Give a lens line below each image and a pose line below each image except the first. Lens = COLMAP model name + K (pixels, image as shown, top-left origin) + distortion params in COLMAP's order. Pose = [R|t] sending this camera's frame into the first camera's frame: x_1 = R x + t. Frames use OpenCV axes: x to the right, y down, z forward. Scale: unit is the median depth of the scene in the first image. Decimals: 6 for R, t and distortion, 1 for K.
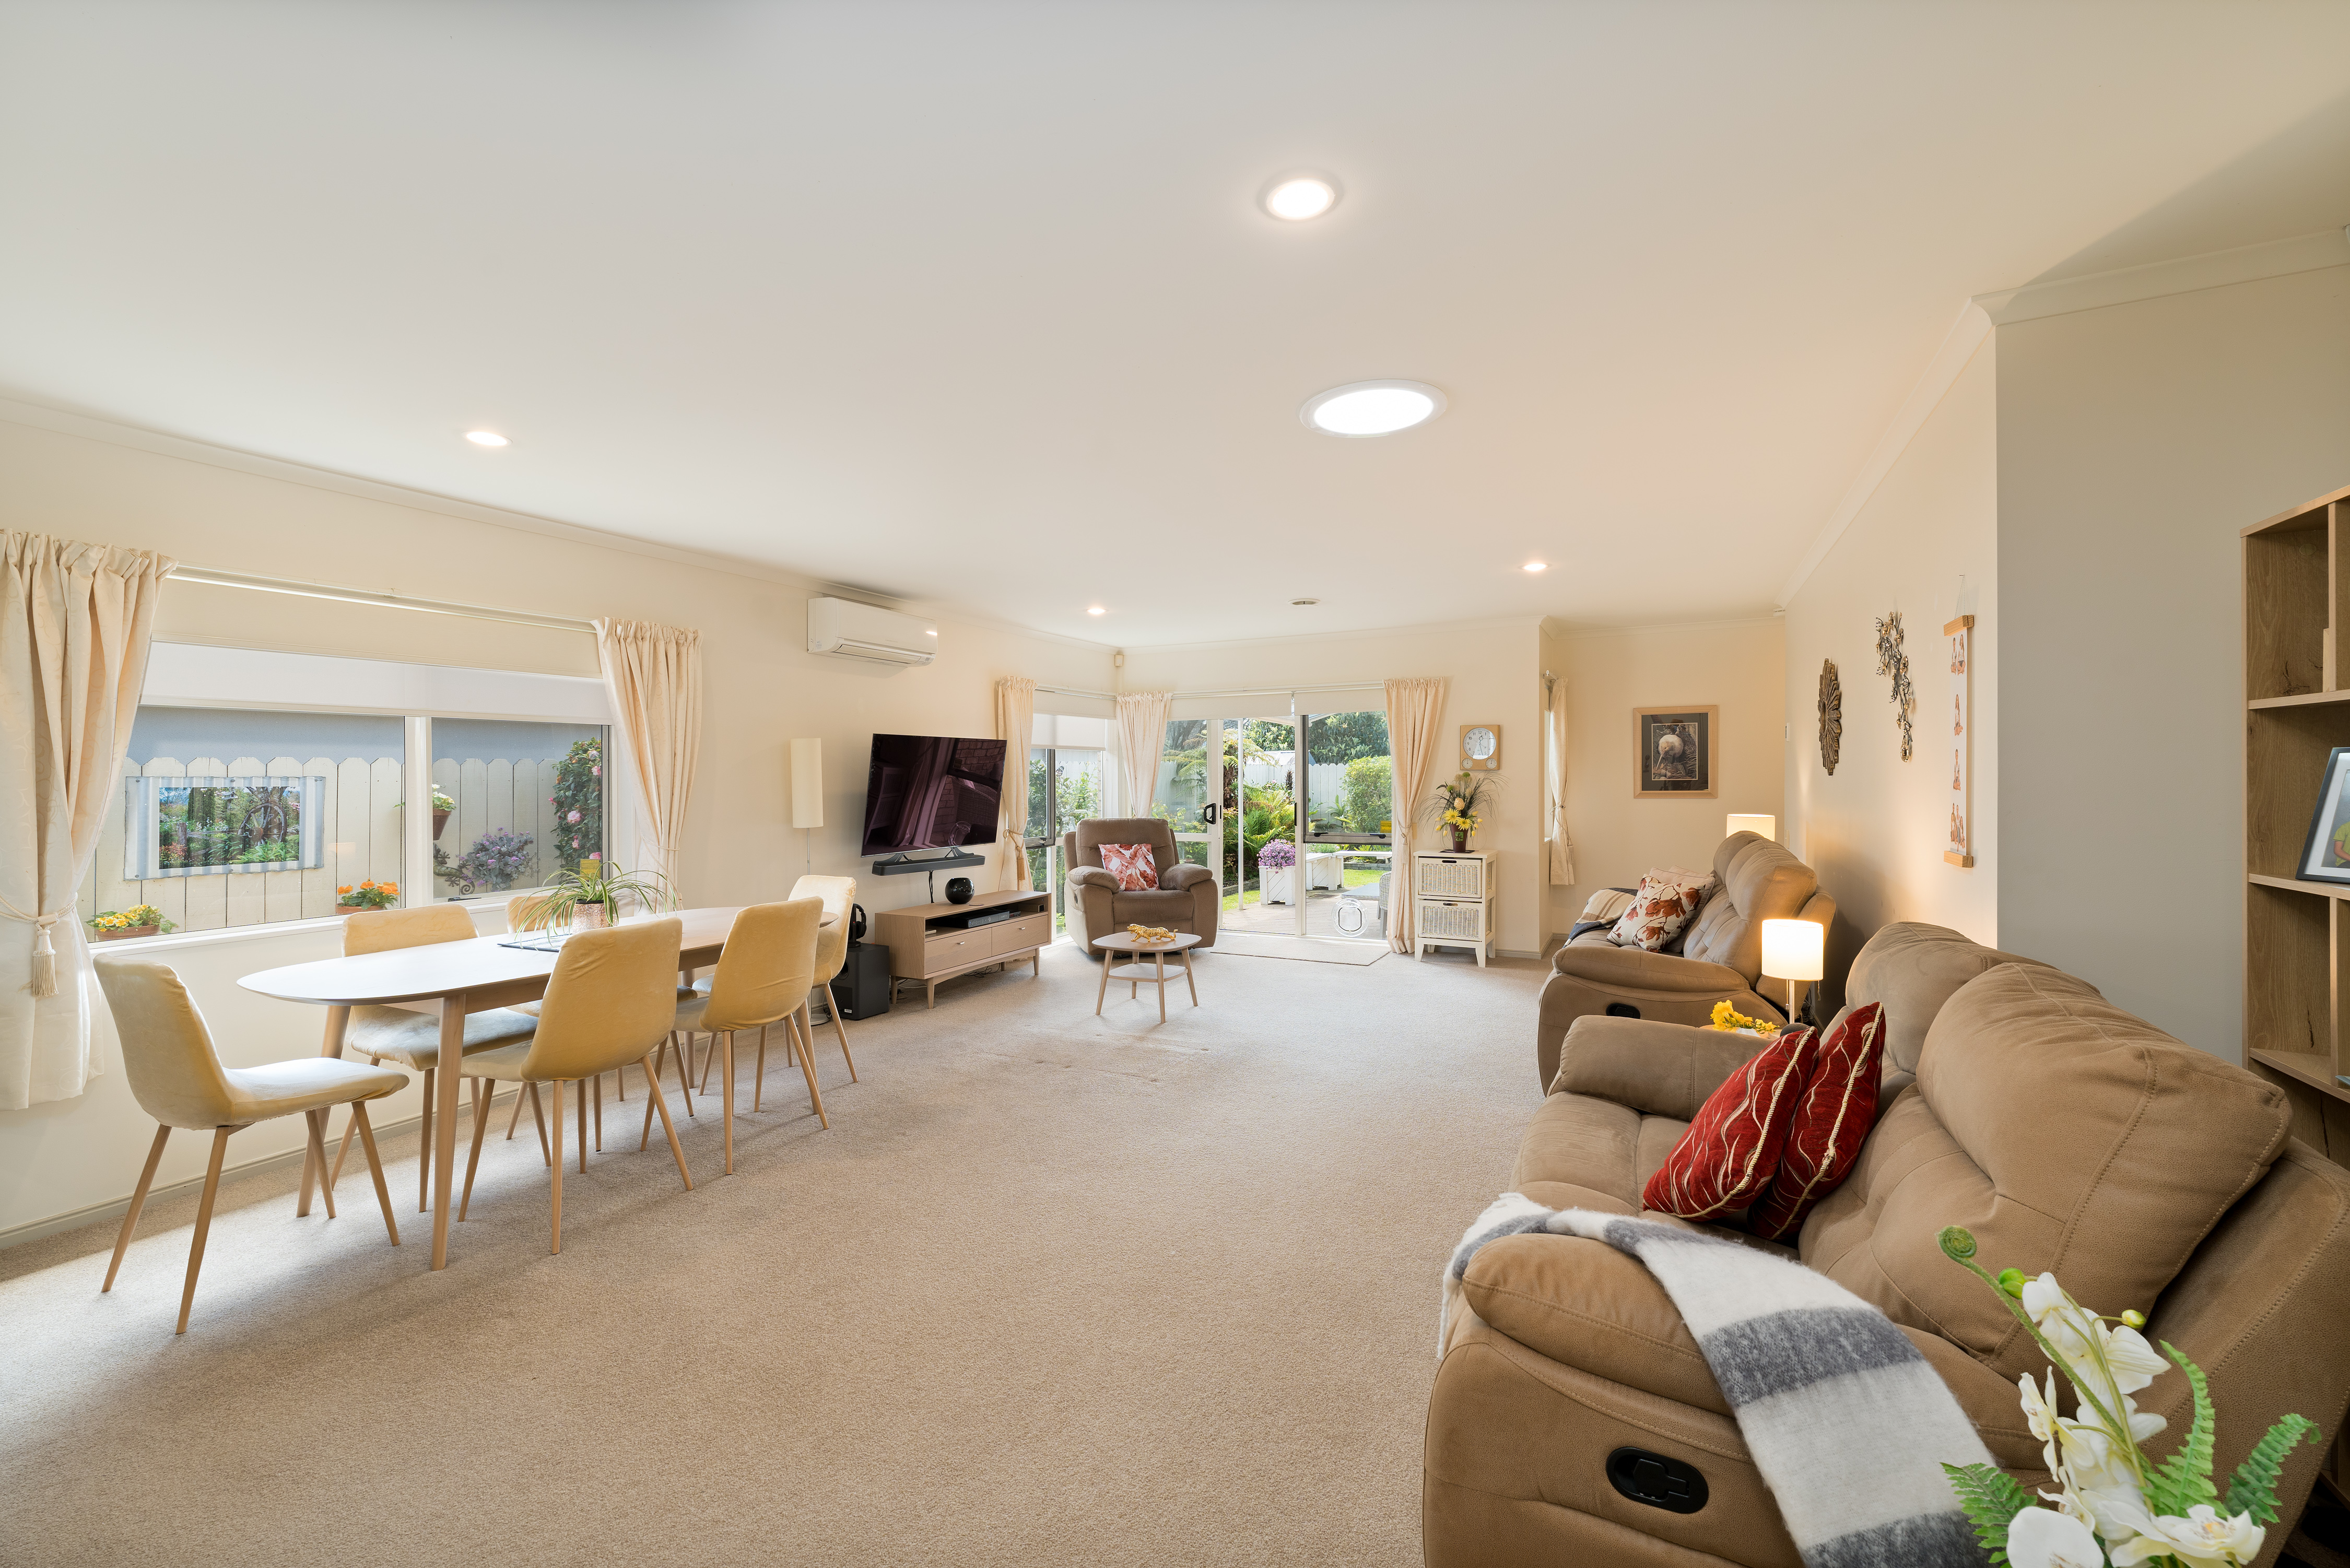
lens RADIAL K [[943.5, 0, 1163.9], [0, 943.5, 773.8], [0, 0, 1]] dist [0.021792, -0.000018]
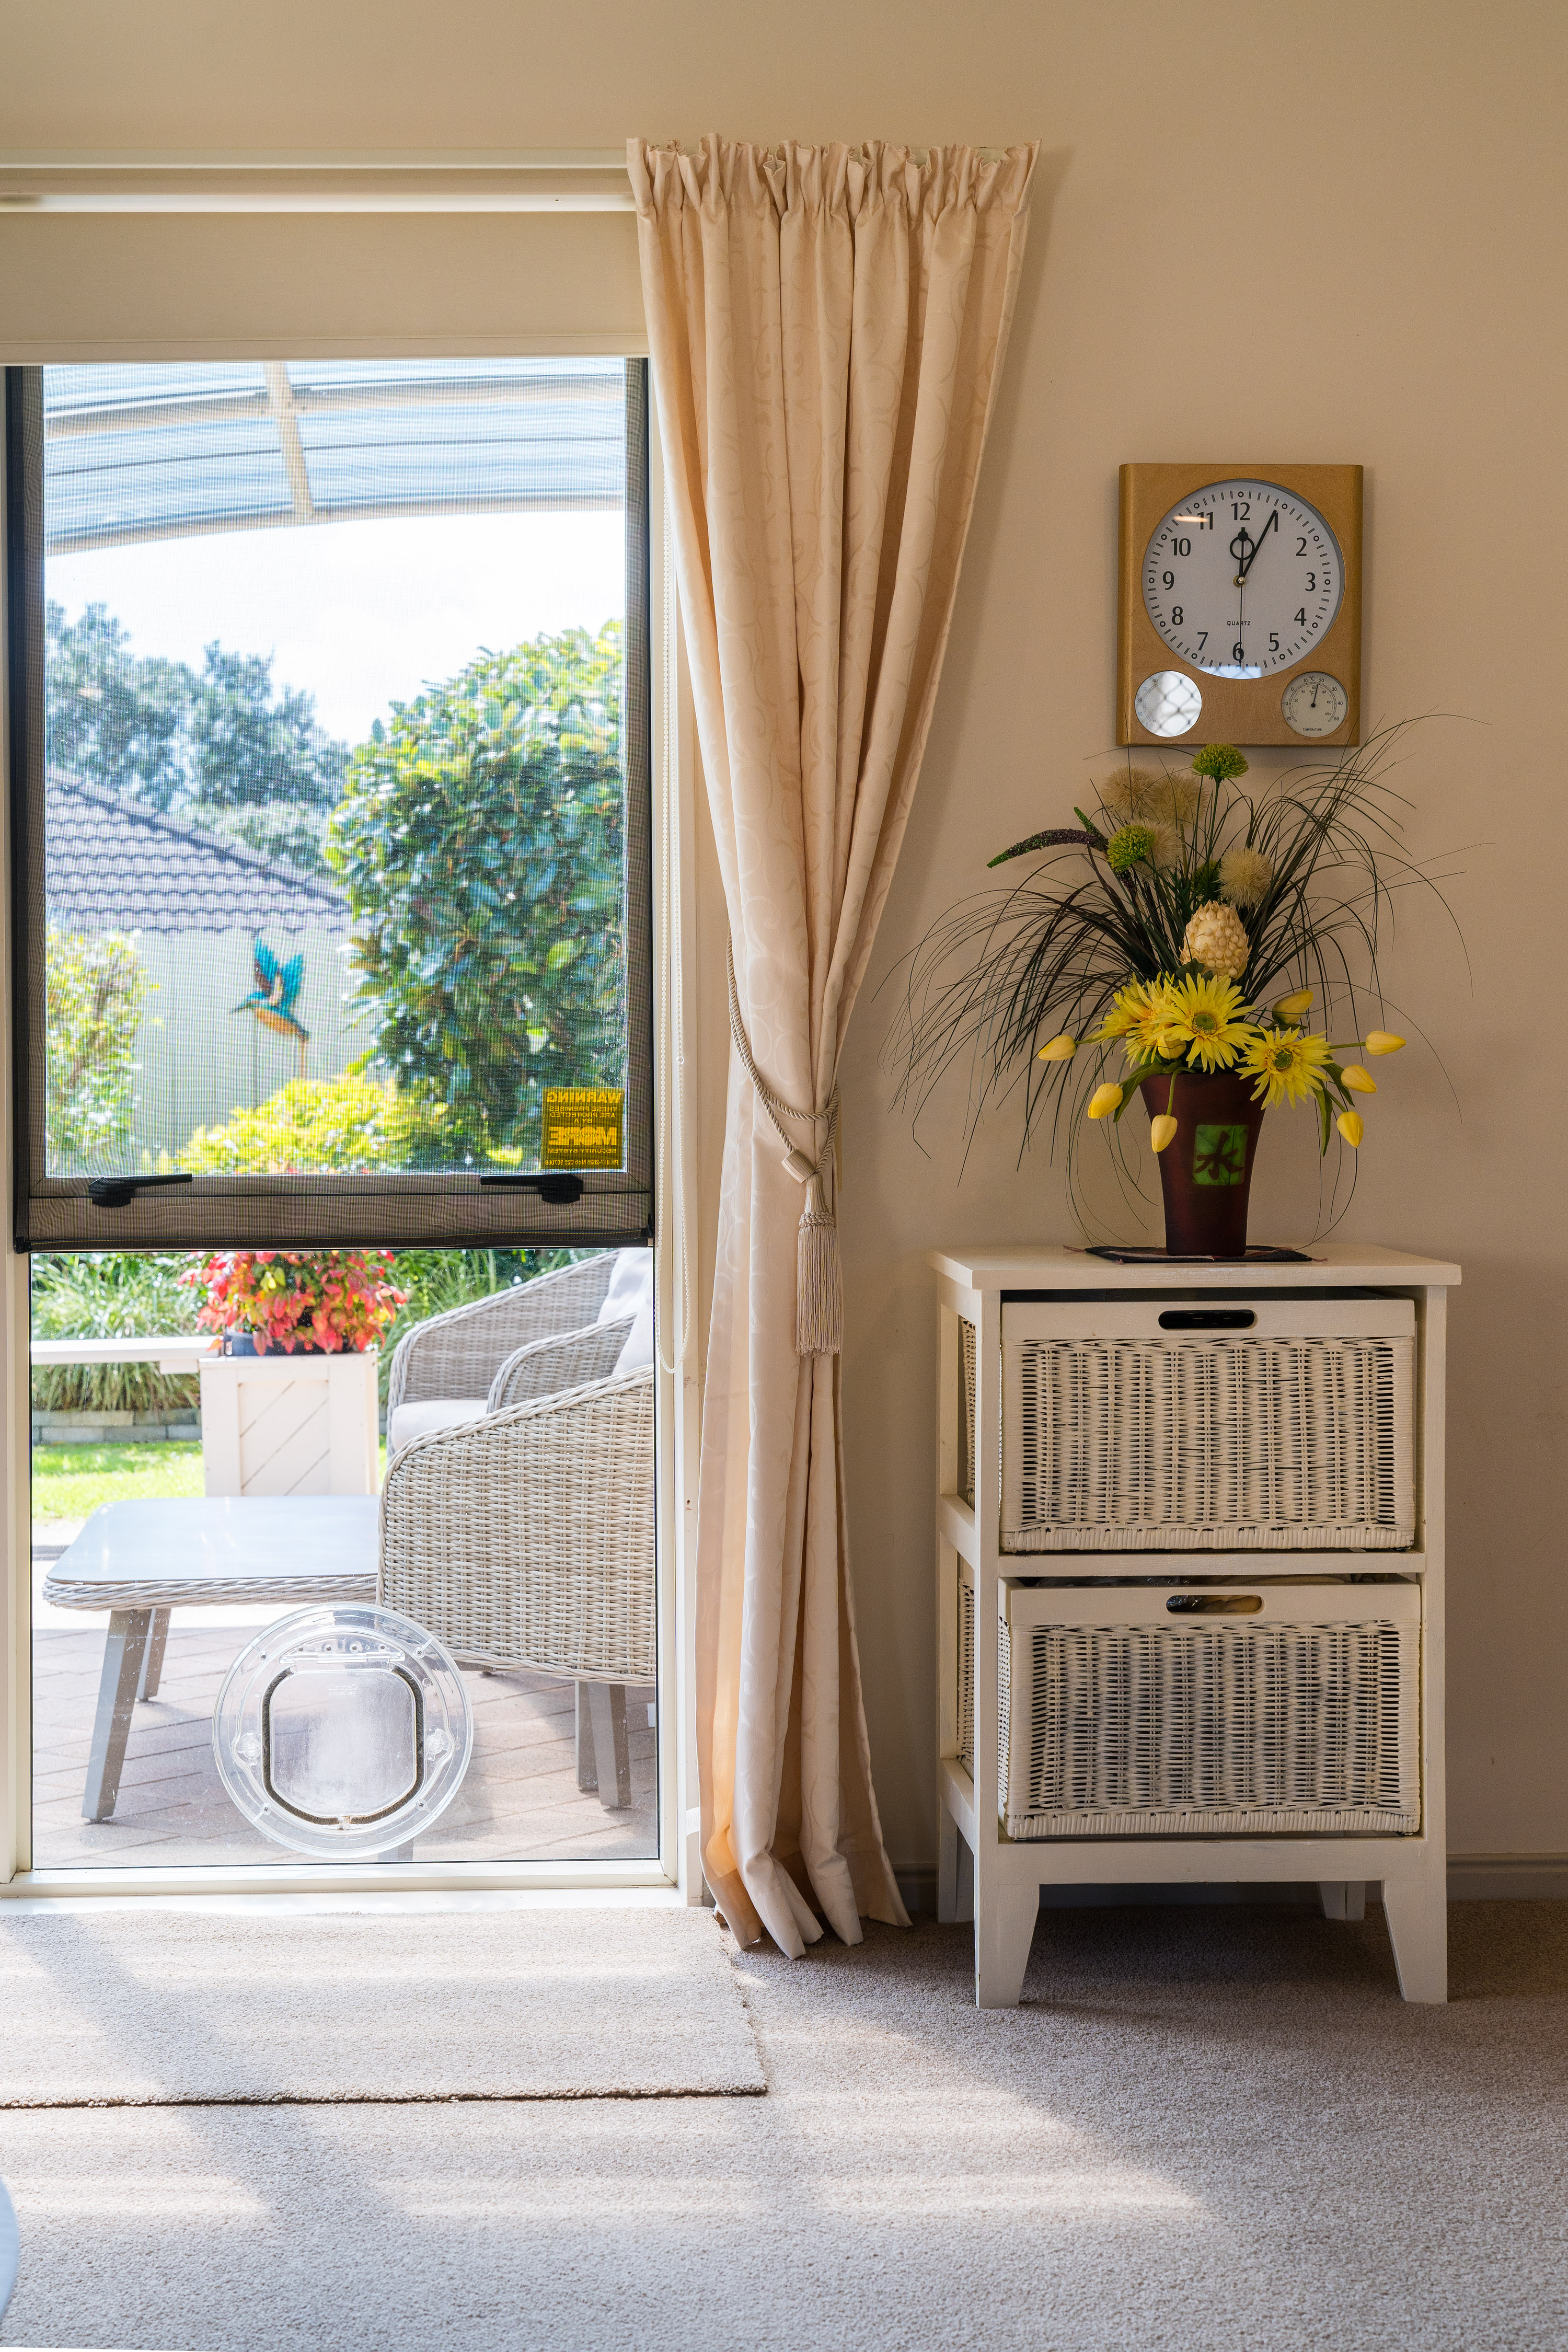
lens RADIAL K [[3718.3, 0, 588.7], [0, 3718.3, 1003.5], [0, 0, 1]] dist [0.001961, 0.016882]
pose [[0.865419, 0.012352, 0.500897, -0.085704], [-0.002982, 0.999805, -0.019502, 0.058316], [-0.501041, 0.015384, 0.865287, 0.573689]]
